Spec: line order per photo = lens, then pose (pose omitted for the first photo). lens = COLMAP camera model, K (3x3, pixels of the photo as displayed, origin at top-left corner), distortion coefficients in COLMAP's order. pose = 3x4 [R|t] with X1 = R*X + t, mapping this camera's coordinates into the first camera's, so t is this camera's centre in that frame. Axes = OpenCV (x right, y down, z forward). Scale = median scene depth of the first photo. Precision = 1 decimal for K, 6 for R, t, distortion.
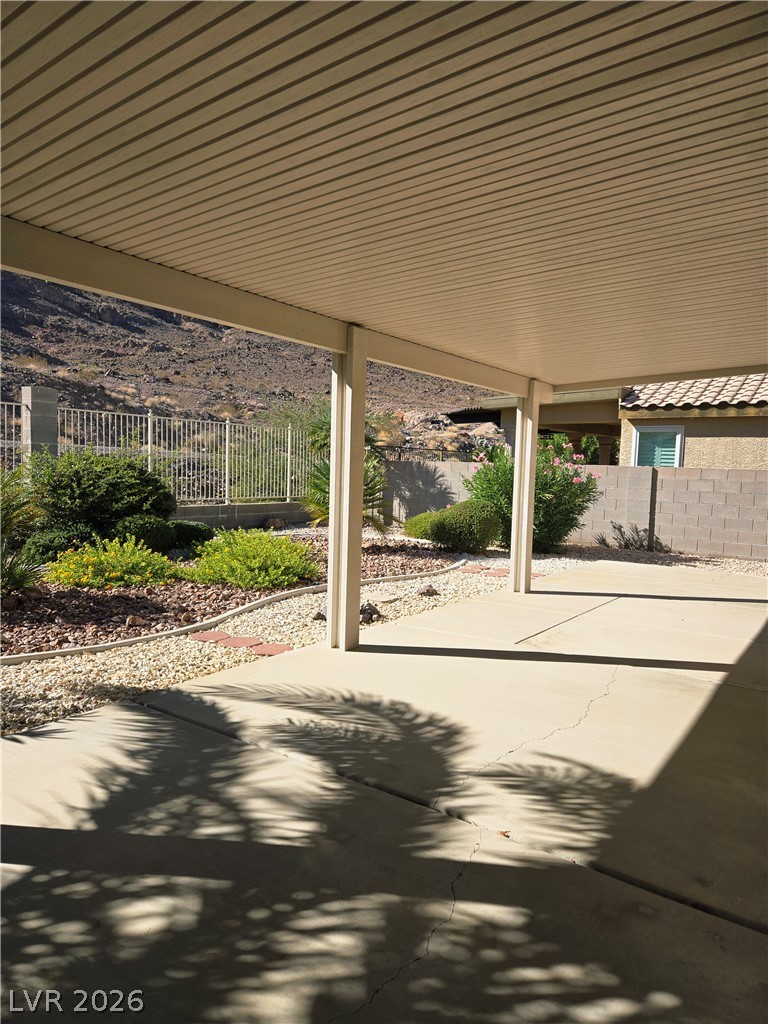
lens RADIAL K [[681.8, 0, 381.3], [0, 681.8, 509.3], [0, 0, 1]] dist [0.067260, -0.049547]
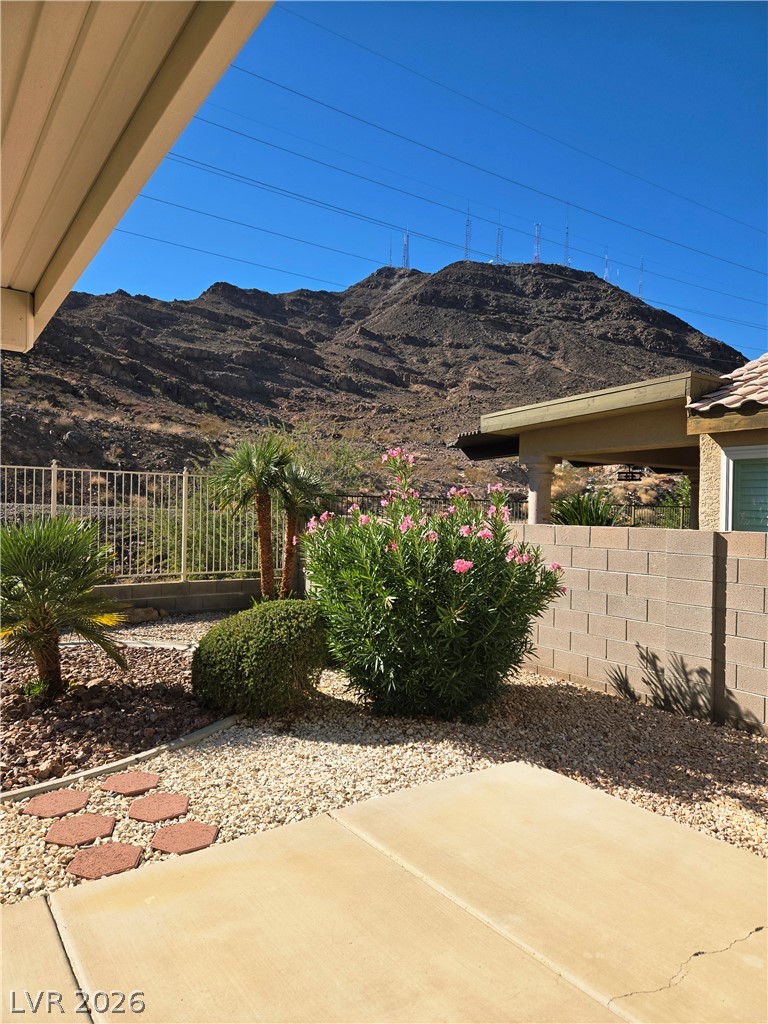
lens RADIAL K [[681.8, 0, 378.0], [0, 681.8, 522.6], [0, 0, 1]] dist [0.067260, -0.049547]
pose [[0.947622, -0.008775, -0.319272, 0.284869], [-0.009719, 0.998367, -0.056285, -0.034463], [0.319245, 0.056440, 0.945990, 0.433334]]
